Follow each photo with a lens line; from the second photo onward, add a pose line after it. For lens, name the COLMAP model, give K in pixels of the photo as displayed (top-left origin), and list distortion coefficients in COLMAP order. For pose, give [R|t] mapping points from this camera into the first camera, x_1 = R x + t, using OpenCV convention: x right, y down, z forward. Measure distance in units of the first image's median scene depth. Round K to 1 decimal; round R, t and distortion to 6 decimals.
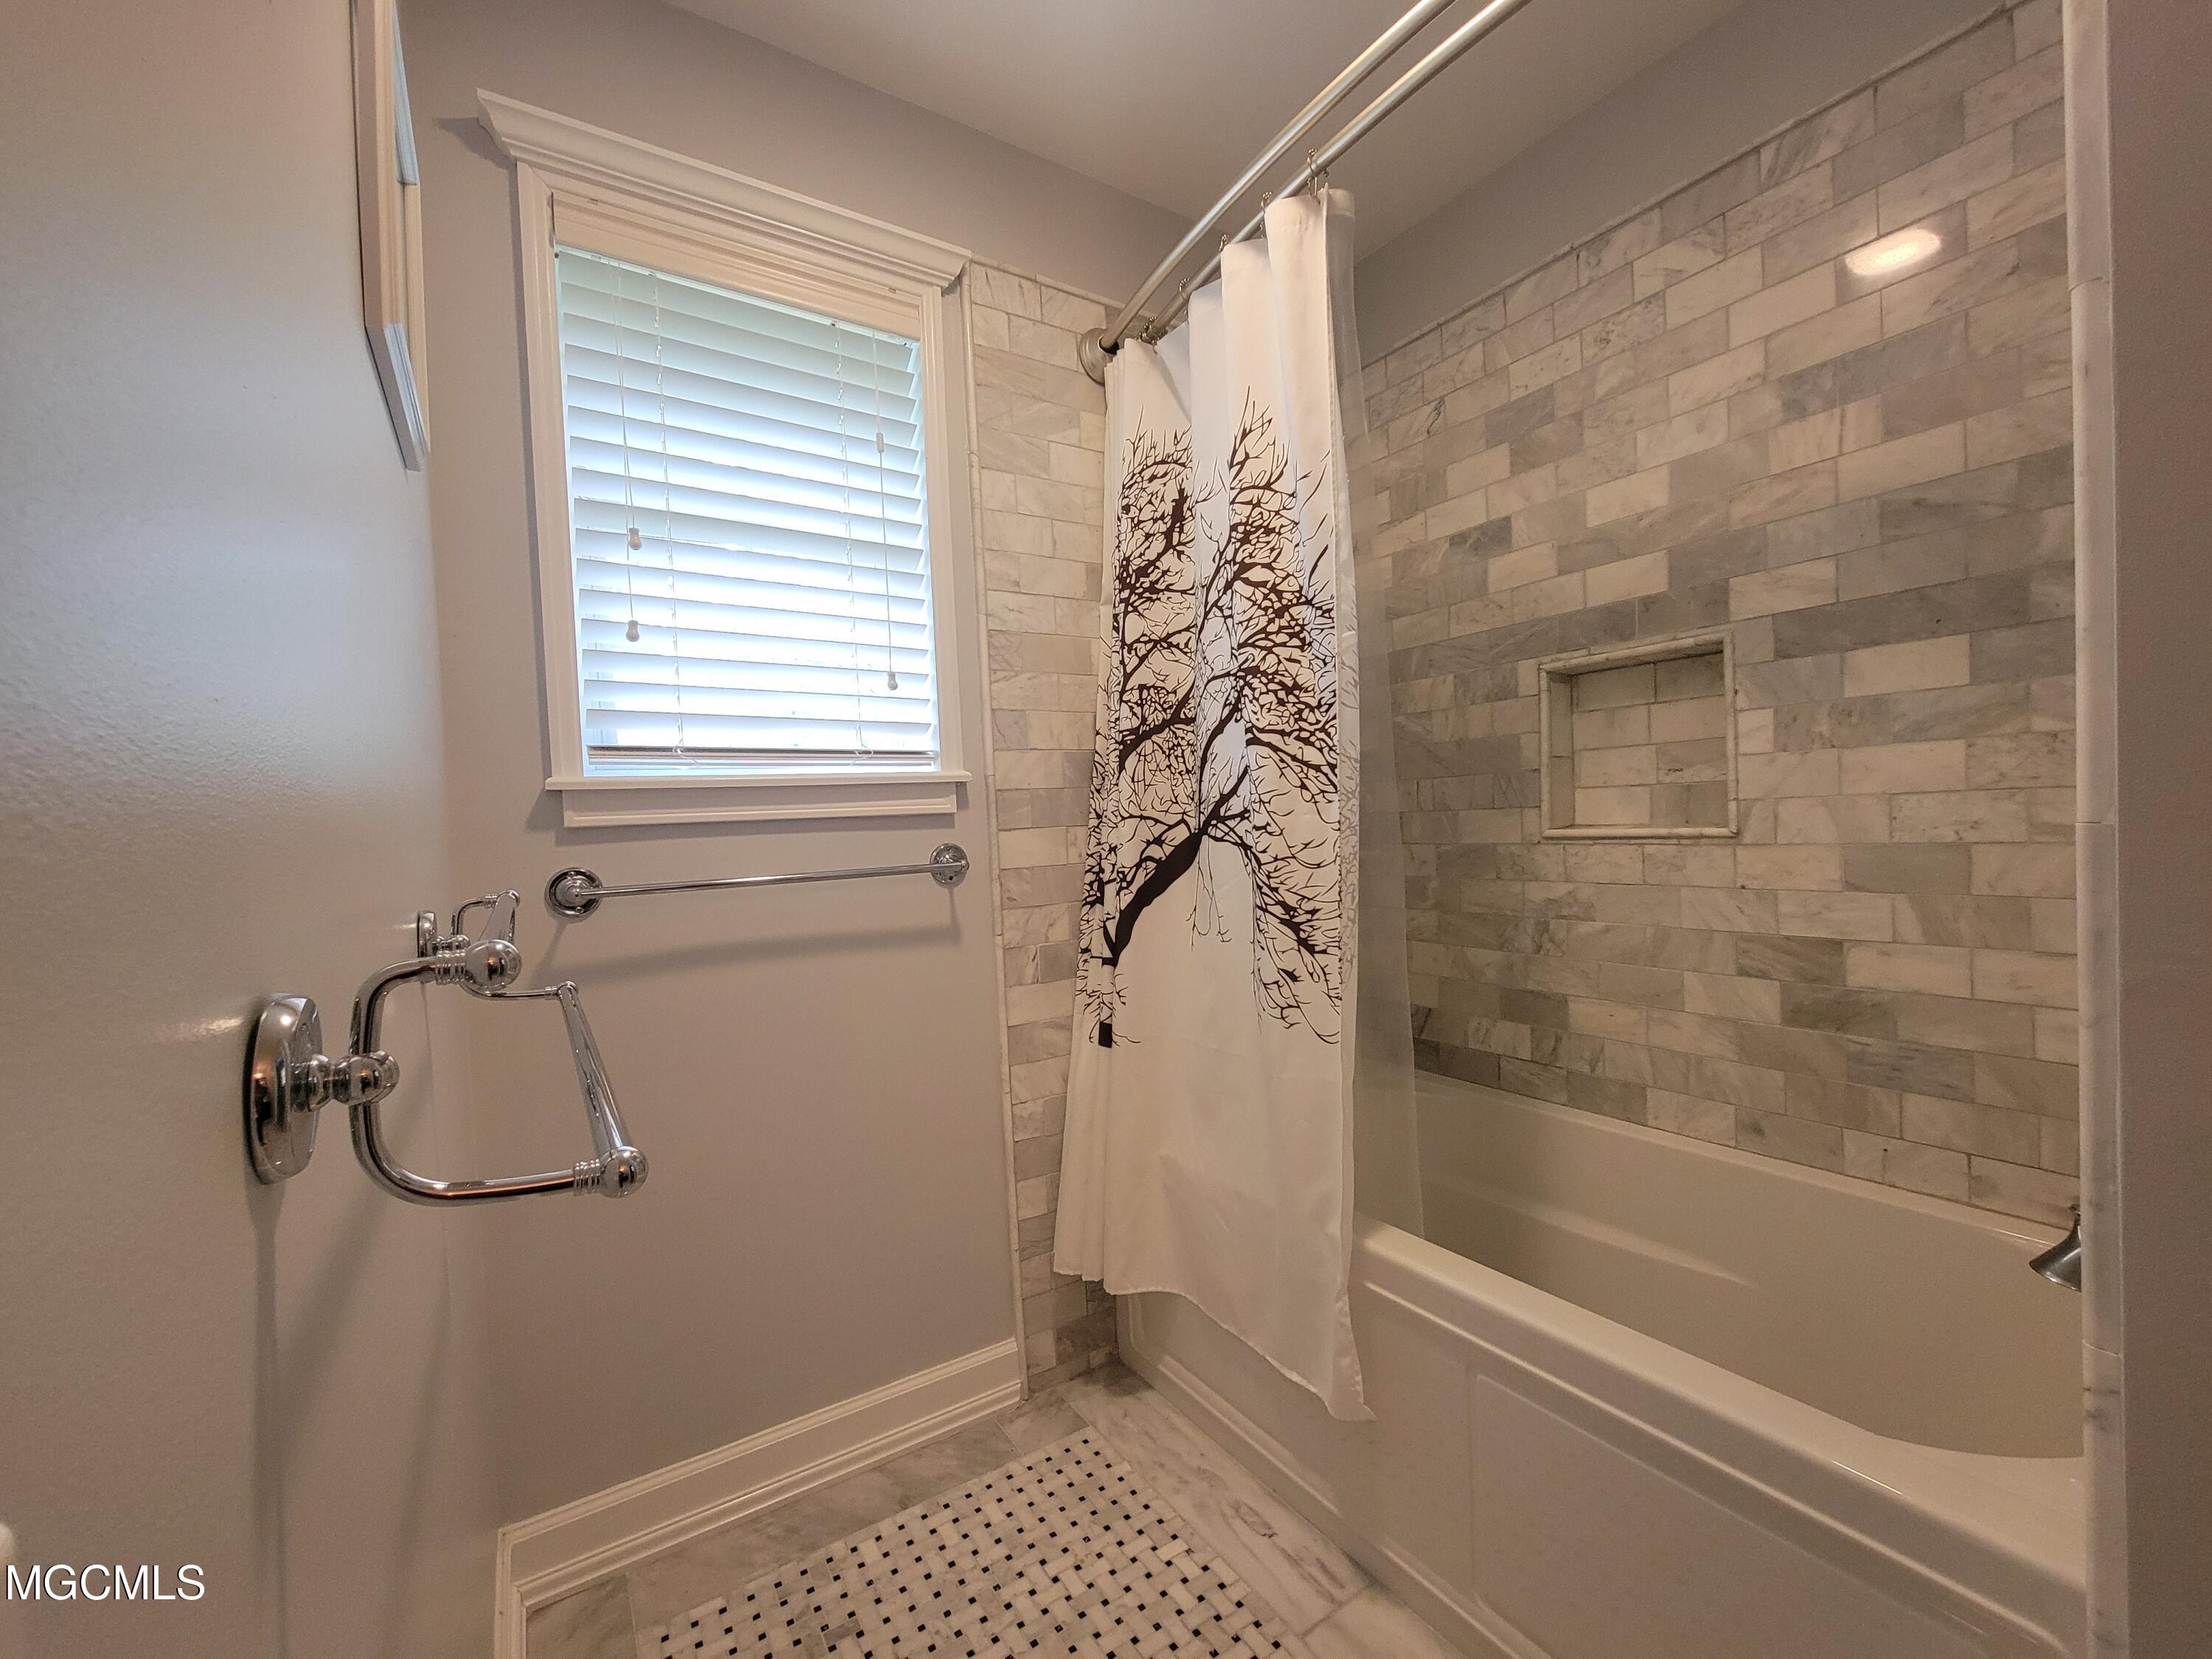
lens RADIAL K [[901.7, 0, 1110.1], [0, 901.7, 840.5], [0, 0, 1]] dist [0.001685, -0.002942]
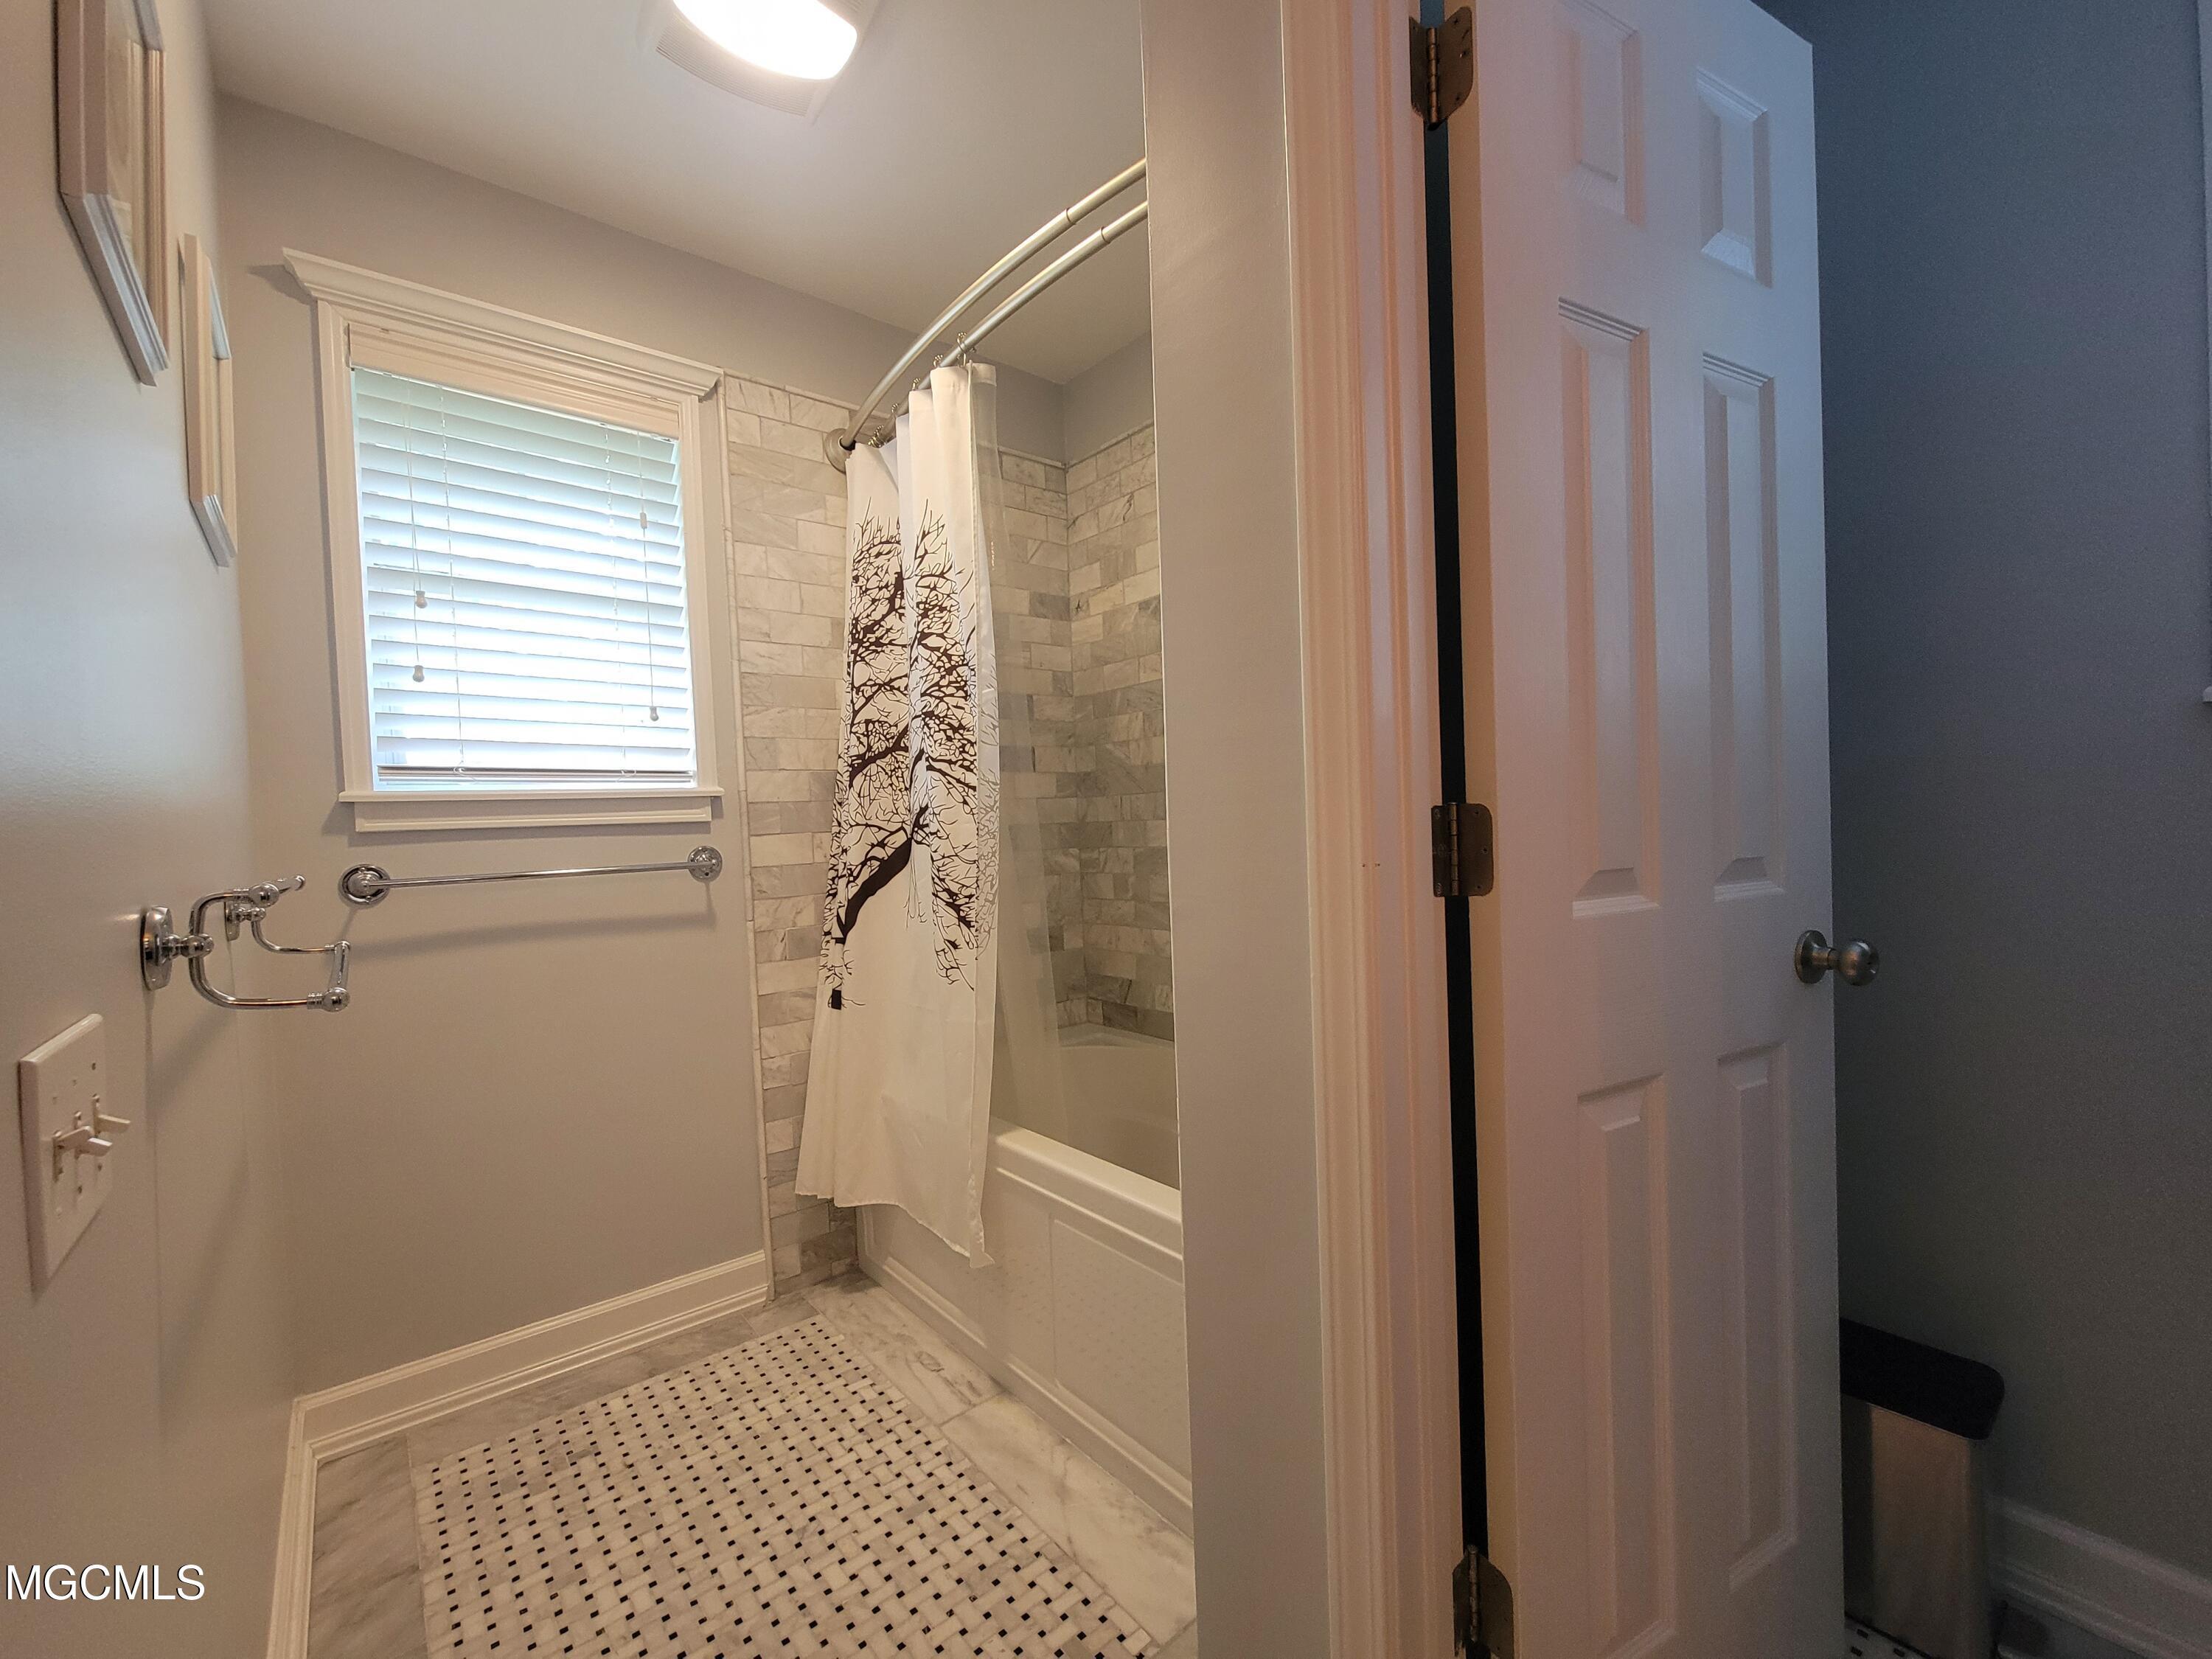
lens RADIAL K [[901.7, 0, 1110.1], [0, 901.7, 840.5], [0, 0, 1]] dist [0.001685, -0.002942]
pose [[0.992589, 0.001254, 0.121517, 0.223970], [-0.000214, 0.999963, -0.008569, 0.006394], [-0.121523, 0.008479, 0.992552, -0.291524]]
